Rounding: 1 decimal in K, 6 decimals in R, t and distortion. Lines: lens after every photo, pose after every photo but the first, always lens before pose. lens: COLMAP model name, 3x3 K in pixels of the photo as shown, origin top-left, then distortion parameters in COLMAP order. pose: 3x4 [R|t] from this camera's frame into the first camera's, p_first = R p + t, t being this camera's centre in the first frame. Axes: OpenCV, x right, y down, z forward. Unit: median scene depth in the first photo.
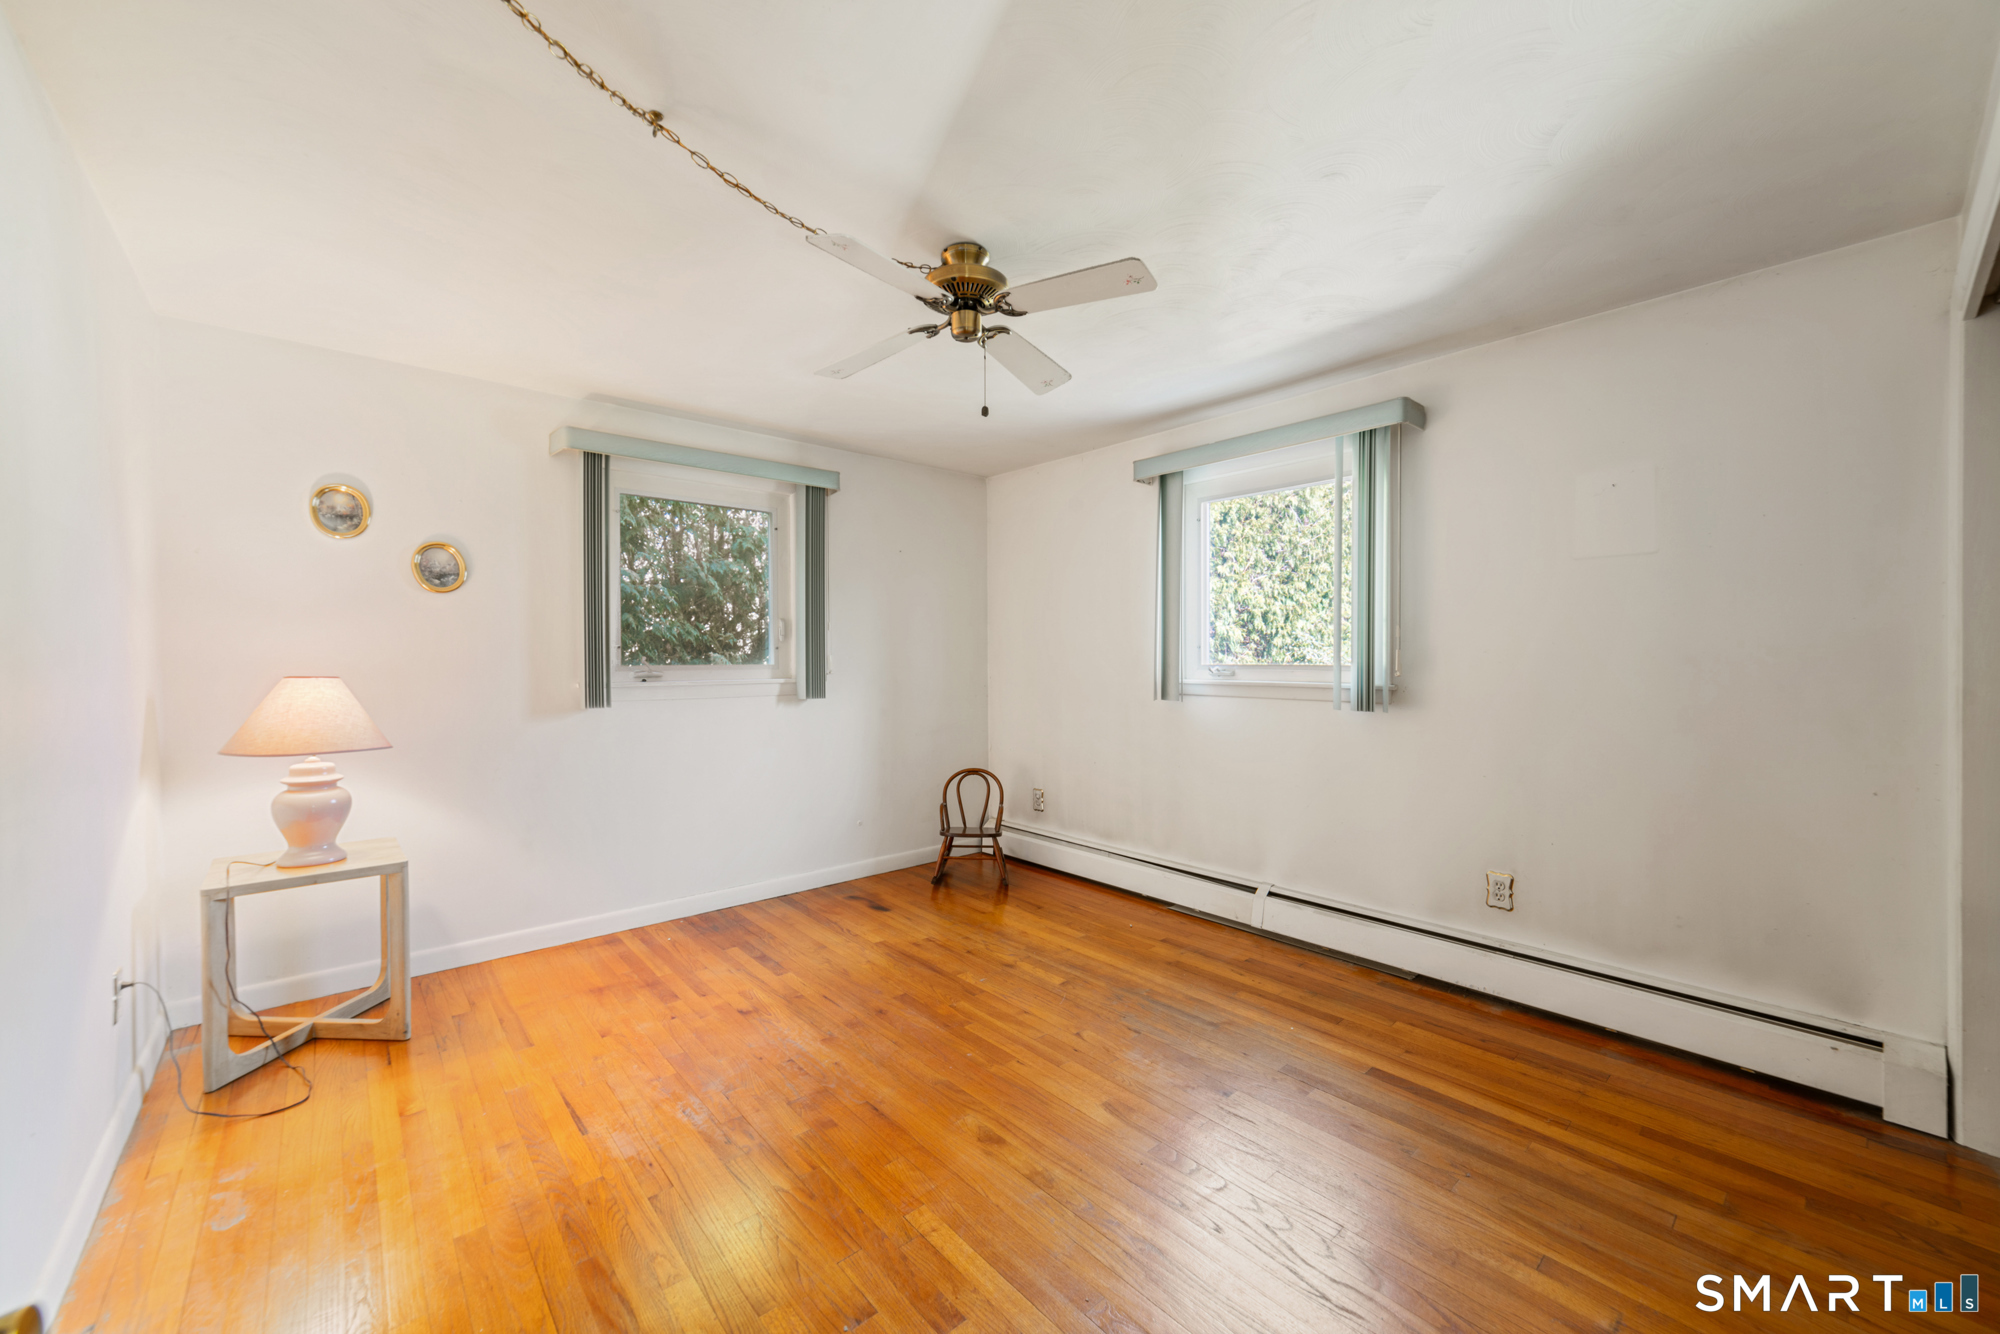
lens RADIAL K [[772.5, 0, 1000.0], [0, 772.5, 667.0], [0, 0, 1]] dist [-0.001131, -0.000074]
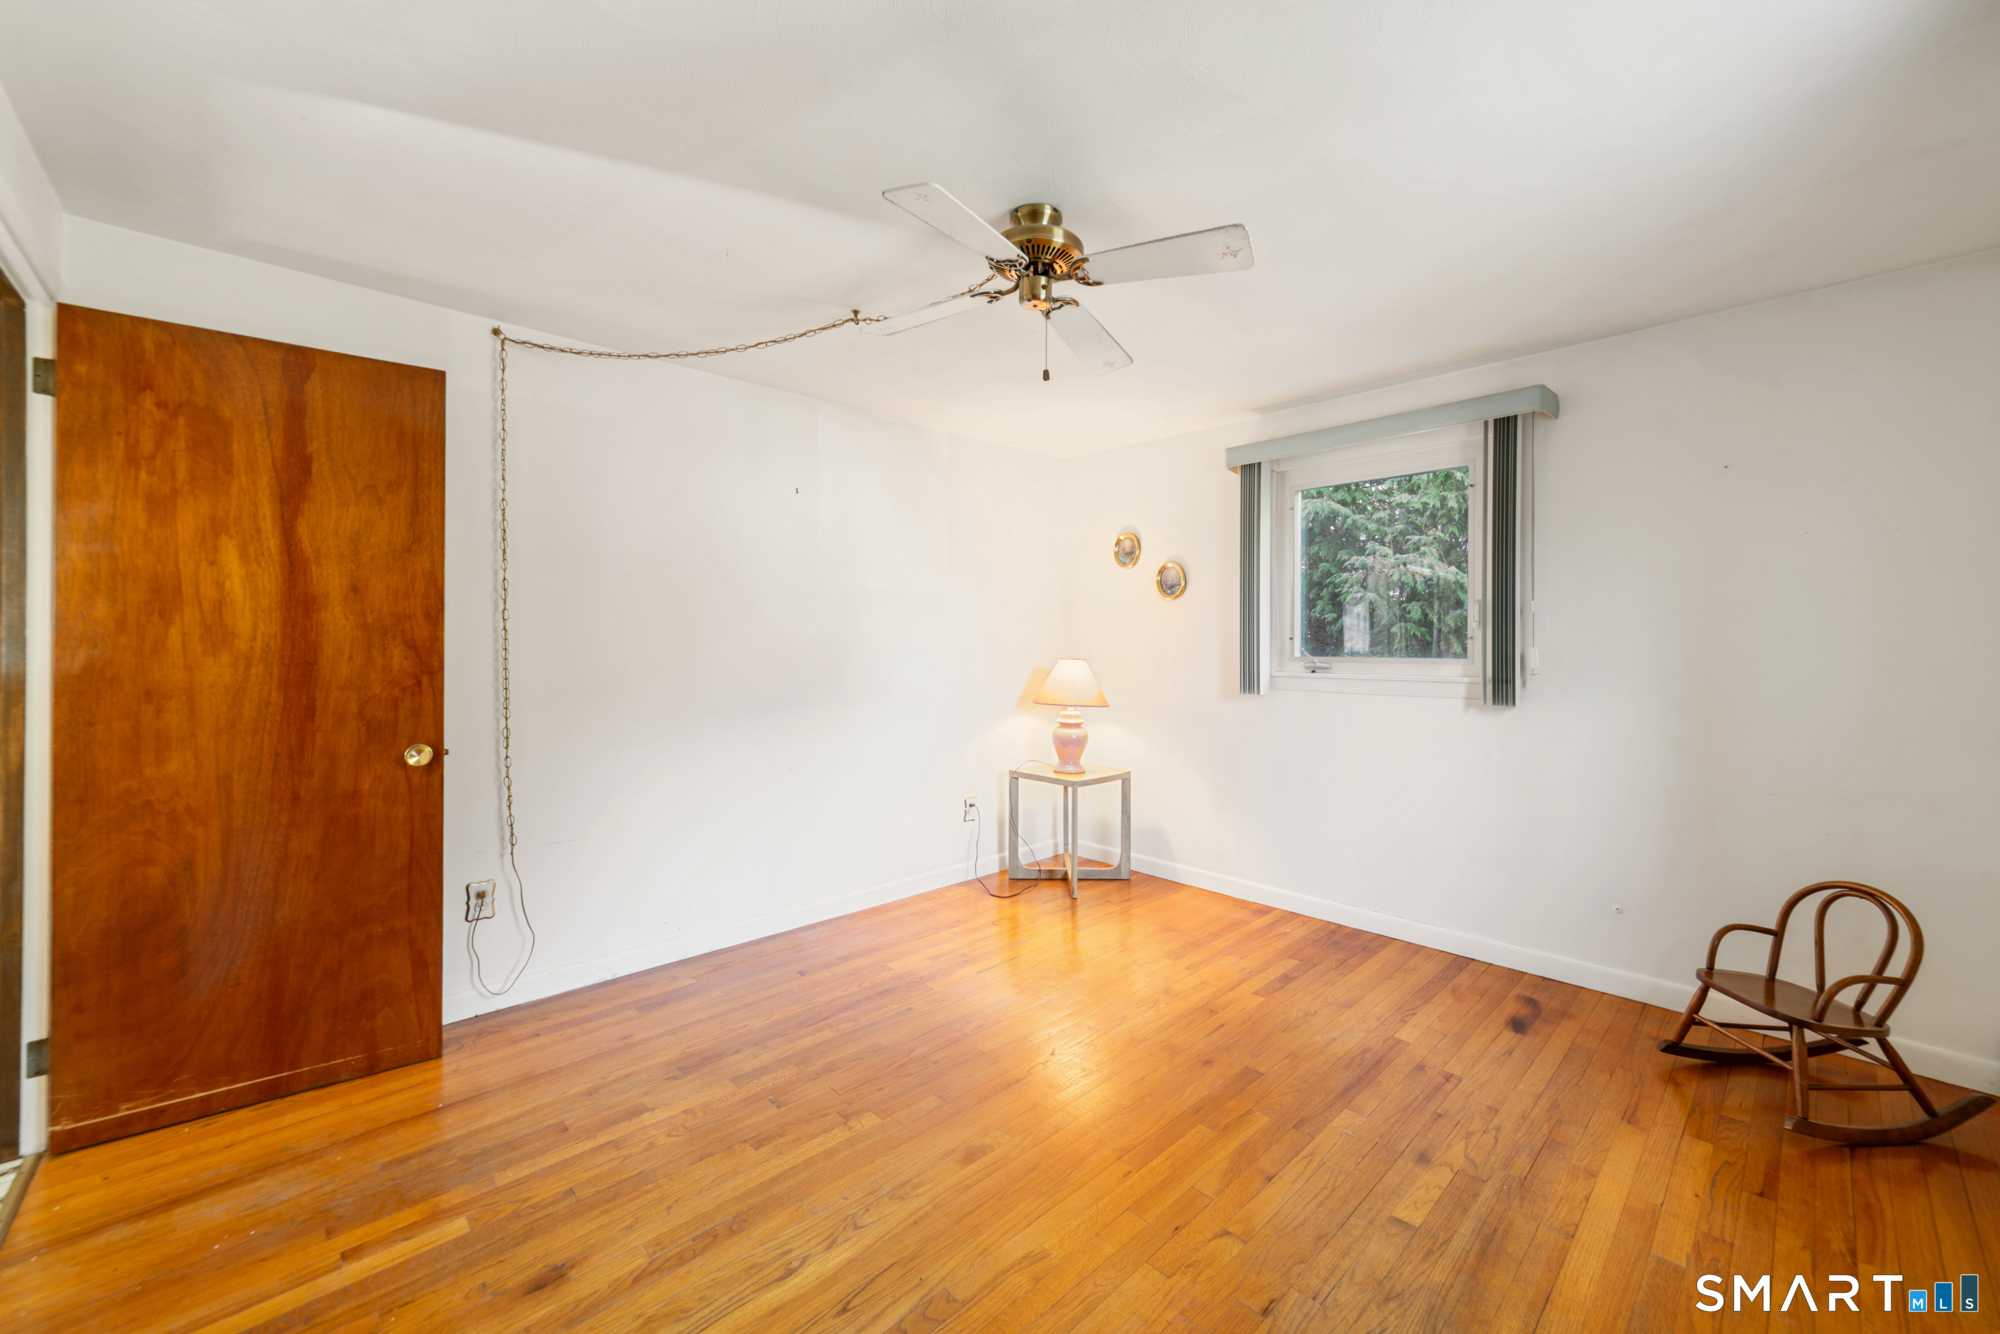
lens RADIAL K [[778.0, 0, 1004.0], [0, 778.0, 647.0], [0, 0, 1]] dist [-0.000654, 0.000034]
pose [[0.041500, 0.005466, -0.999124, 0.577176], [-0.017352, 0.999838, 0.004749, -0.013058], [0.998988, 0.017139, 0.041588, 0.603299]]
